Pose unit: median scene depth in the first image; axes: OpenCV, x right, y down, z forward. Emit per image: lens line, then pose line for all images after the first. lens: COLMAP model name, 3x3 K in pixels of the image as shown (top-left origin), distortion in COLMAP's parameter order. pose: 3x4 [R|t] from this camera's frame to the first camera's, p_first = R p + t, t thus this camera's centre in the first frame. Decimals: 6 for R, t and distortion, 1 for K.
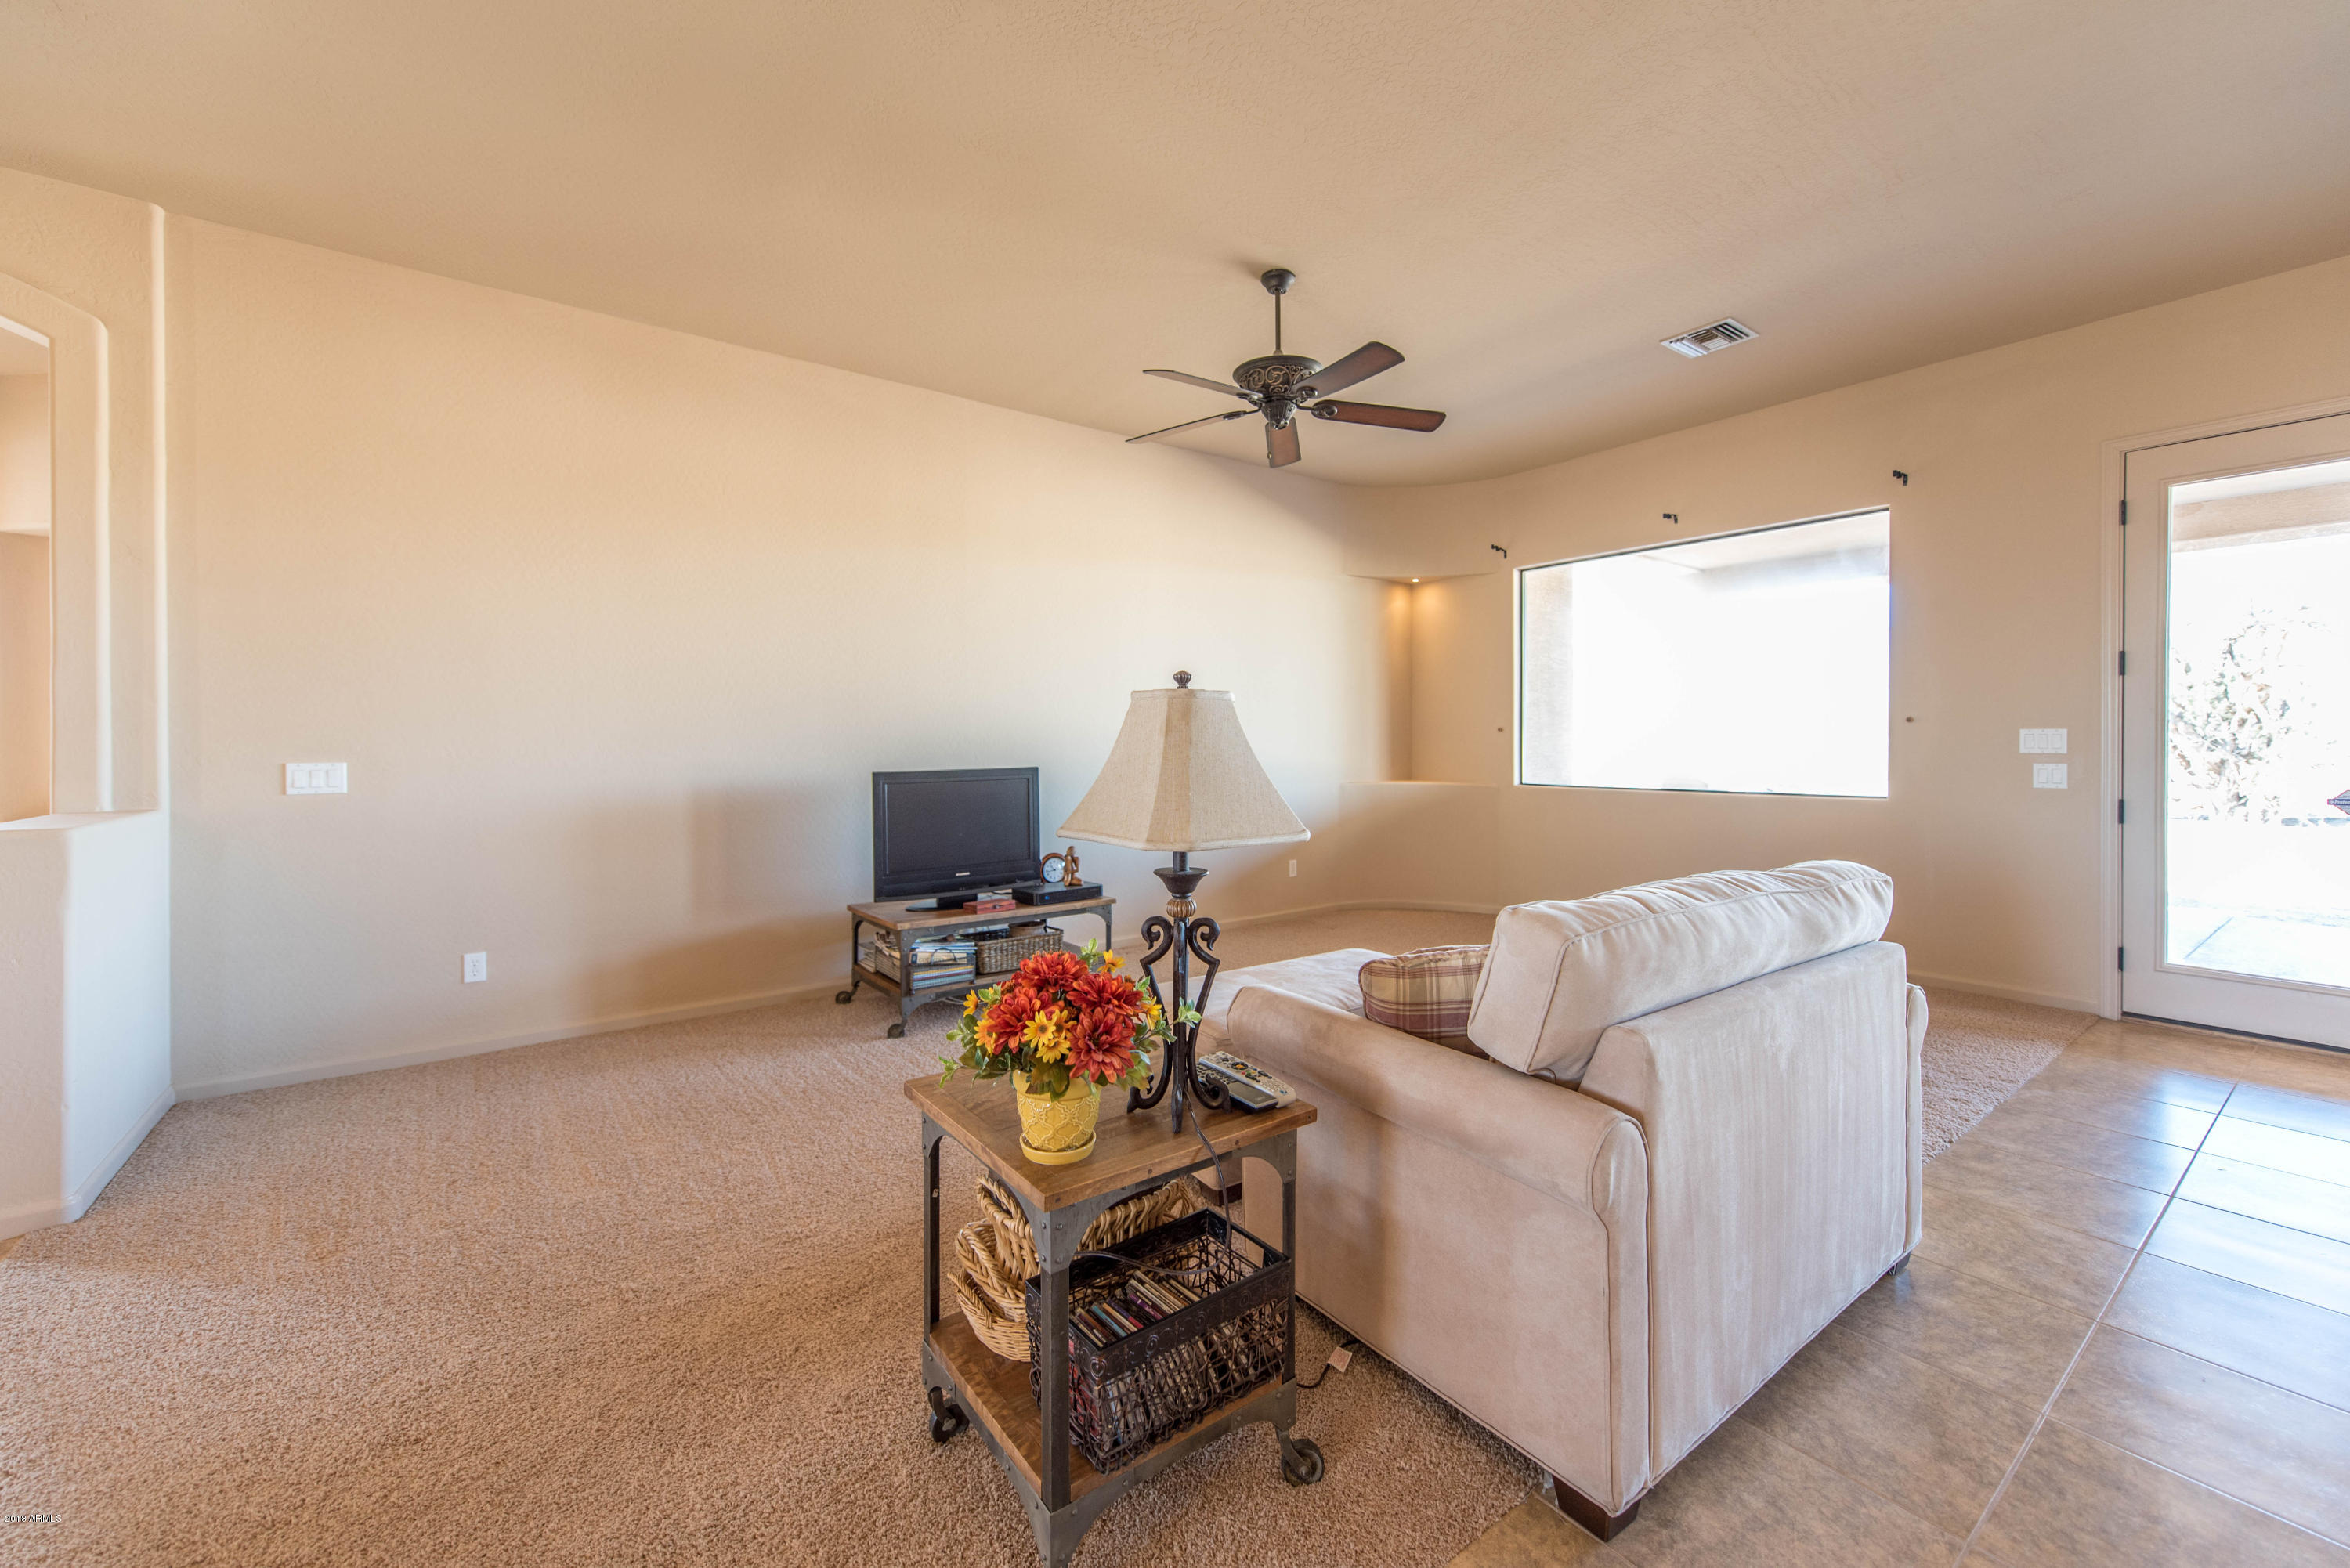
lens RADIAL K [[935.4, 0, 1168.9], [0, 935.4, 737.9], [0, 0, 1]] dist [0.013236, -0.000209]
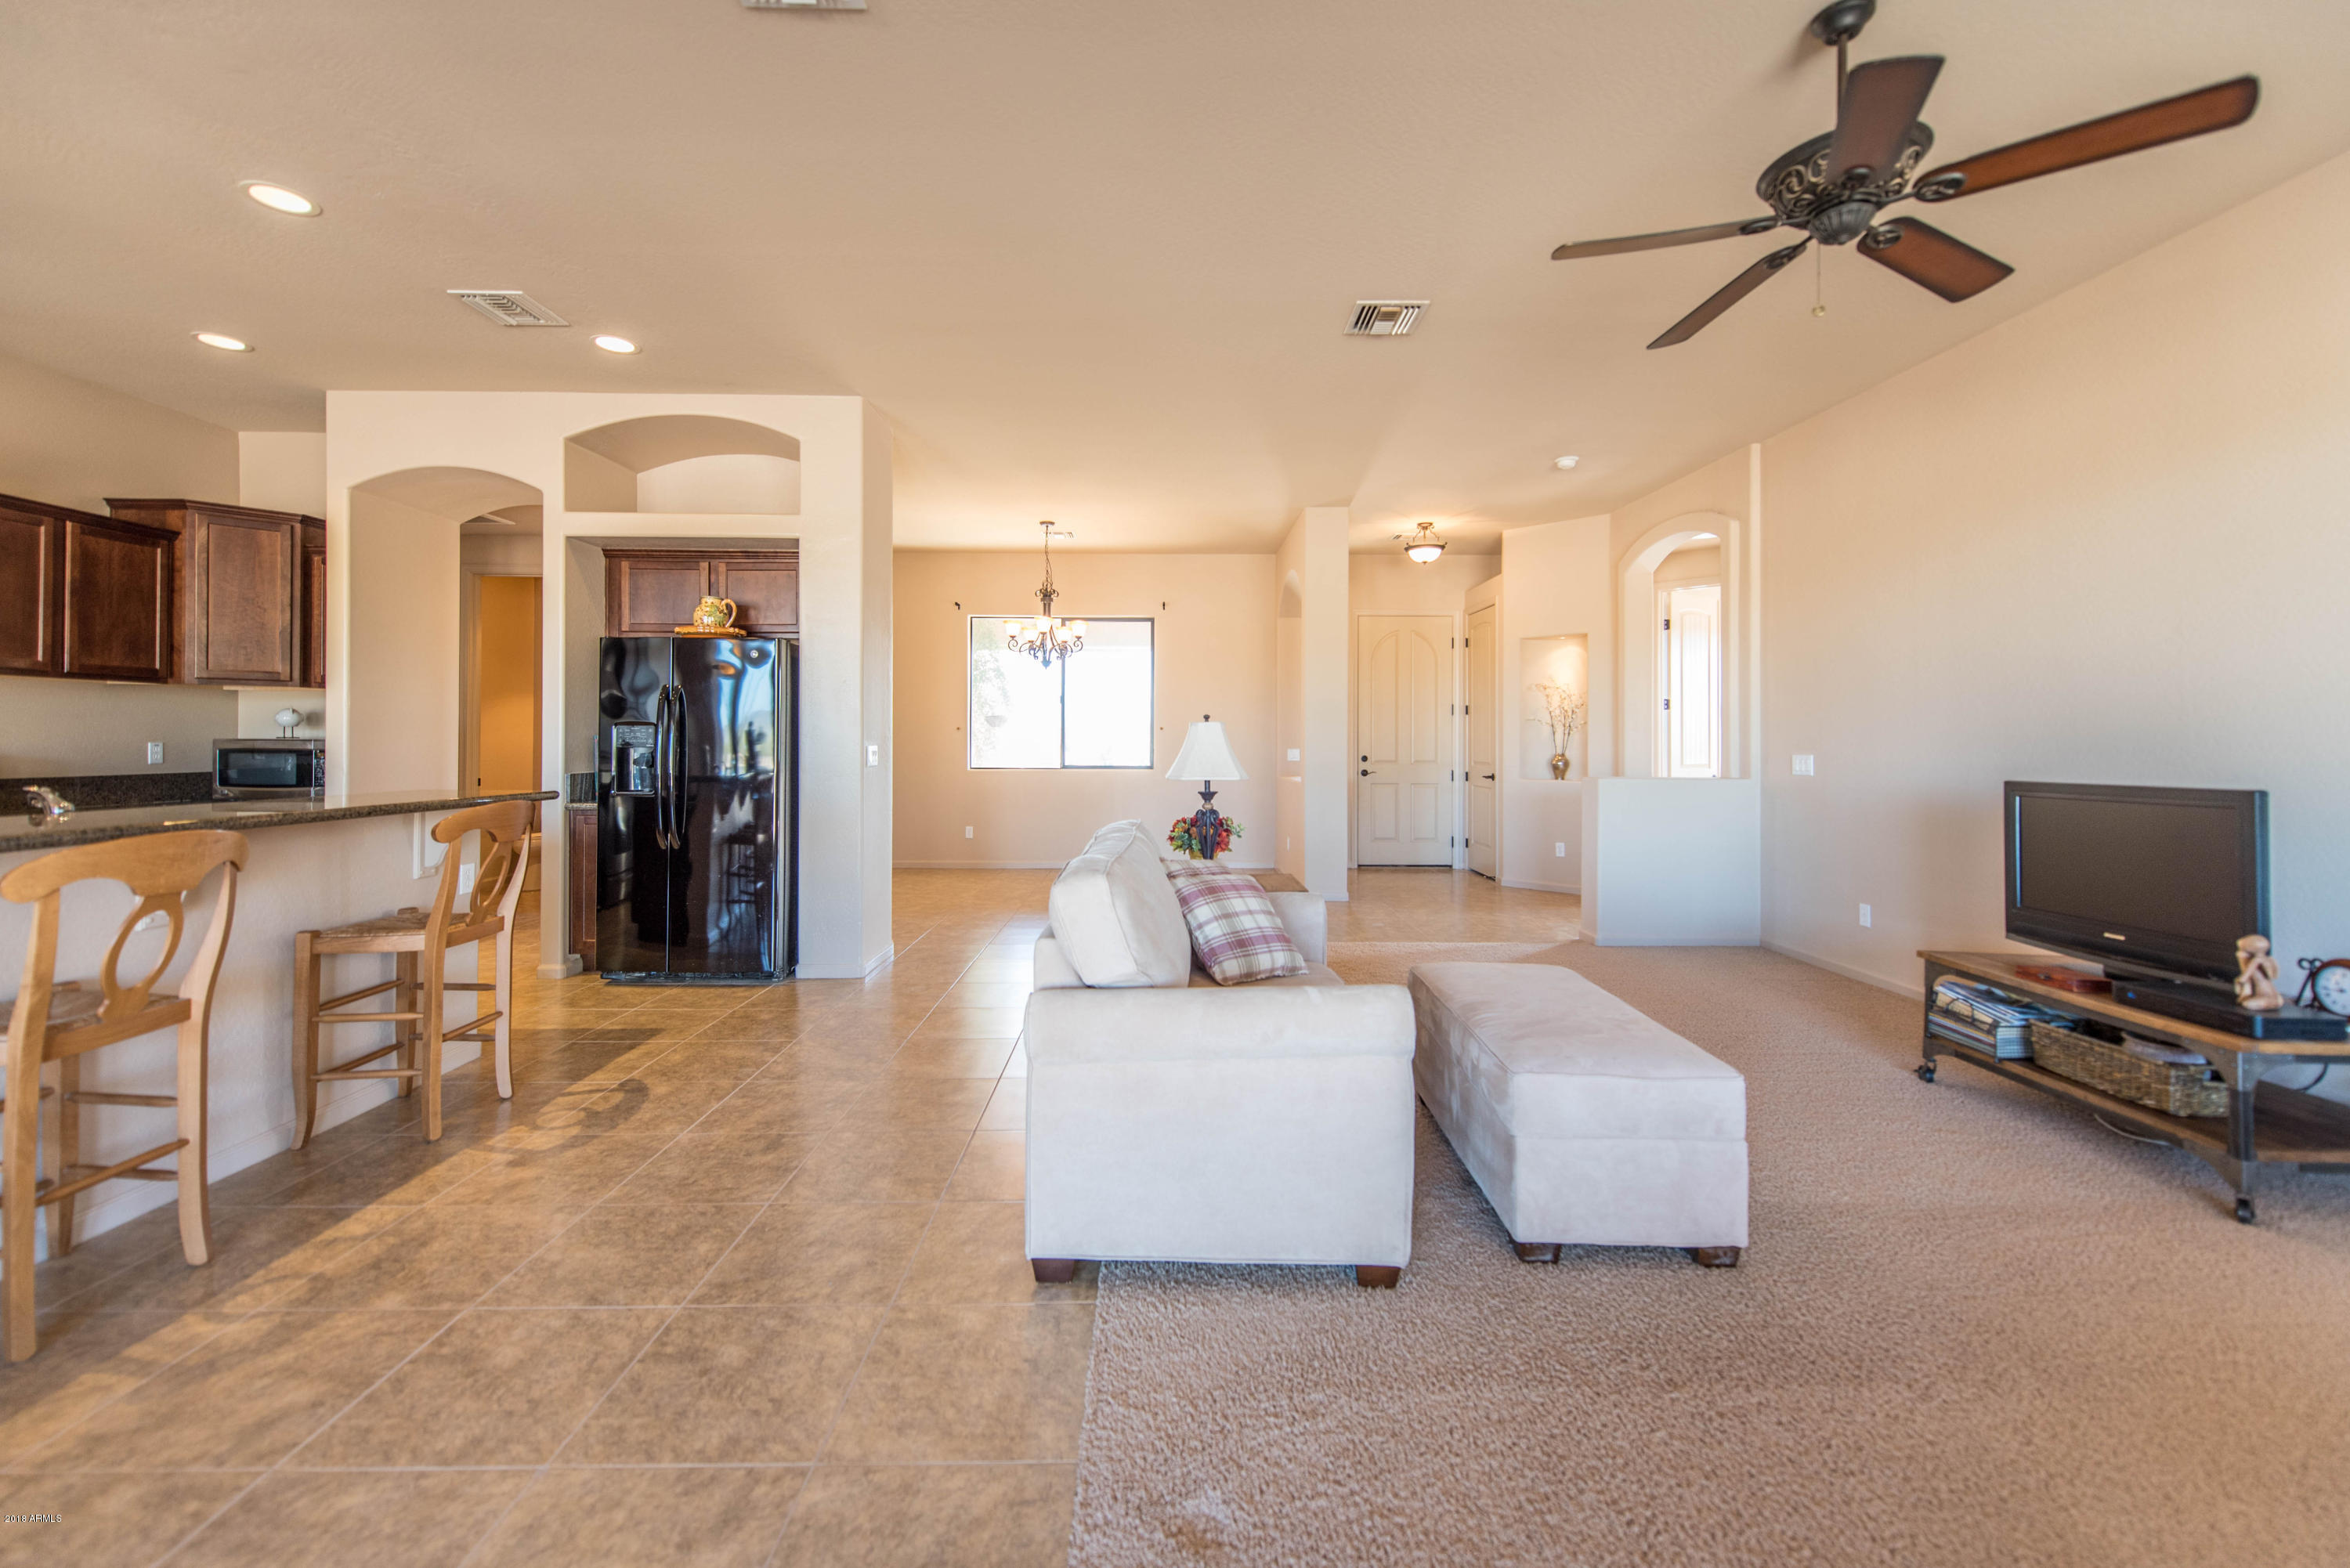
lens RADIAL K [[928.6, 0, 1162.9], [0, 928.6, 739.6], [0, 0, 1]] dist [0.006462, -0.000541]
pose [[-0.596256, 0.001331, -0.802793, 0.799880], [0.004473, 0.999989, -0.001665, -0.000497], [0.802782, -0.004584, -0.596255, 0.913816]]
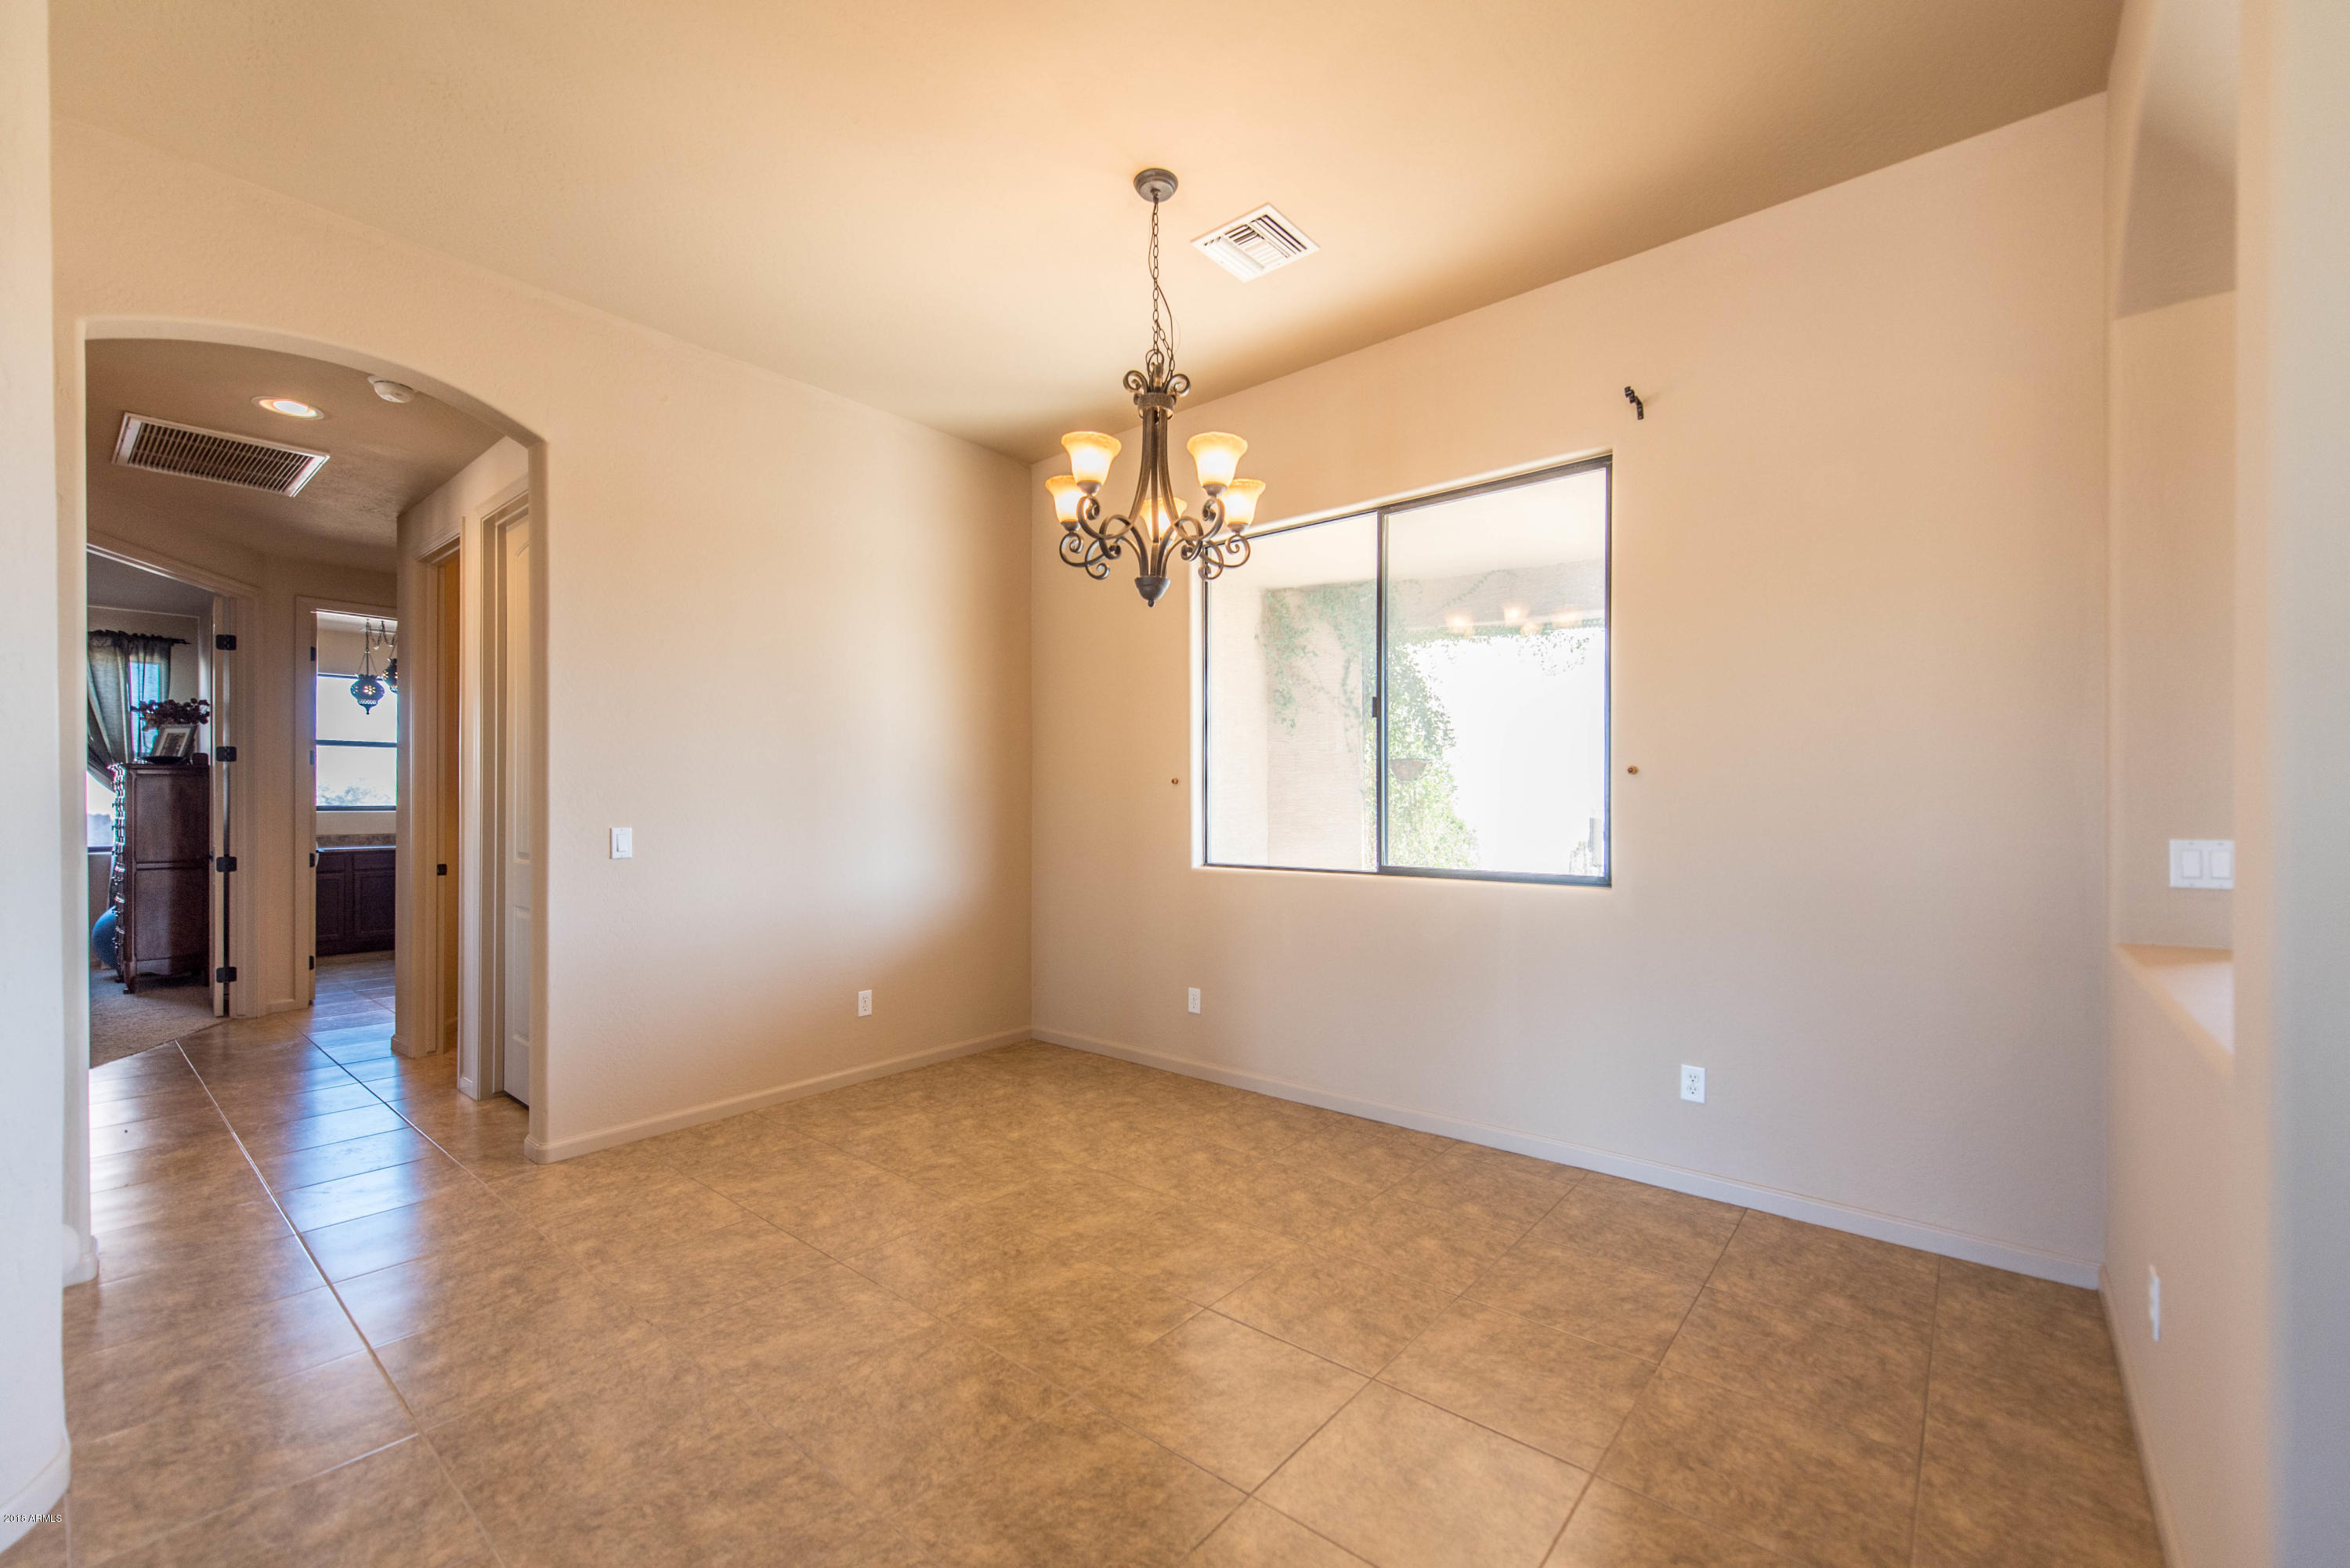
lens RADIAL K [[950.7, 0, 1168.1], [0, 950.7, 805.0], [0, 0, 1]] dist [0.019836, -0.007860]
pose [[-0.972986, 0.005591, -0.230797, -0.445404], [0.006327, 0.999977, -0.002452, -0.002848], [0.230778, -0.003846, -0.972999, 0.250793]]
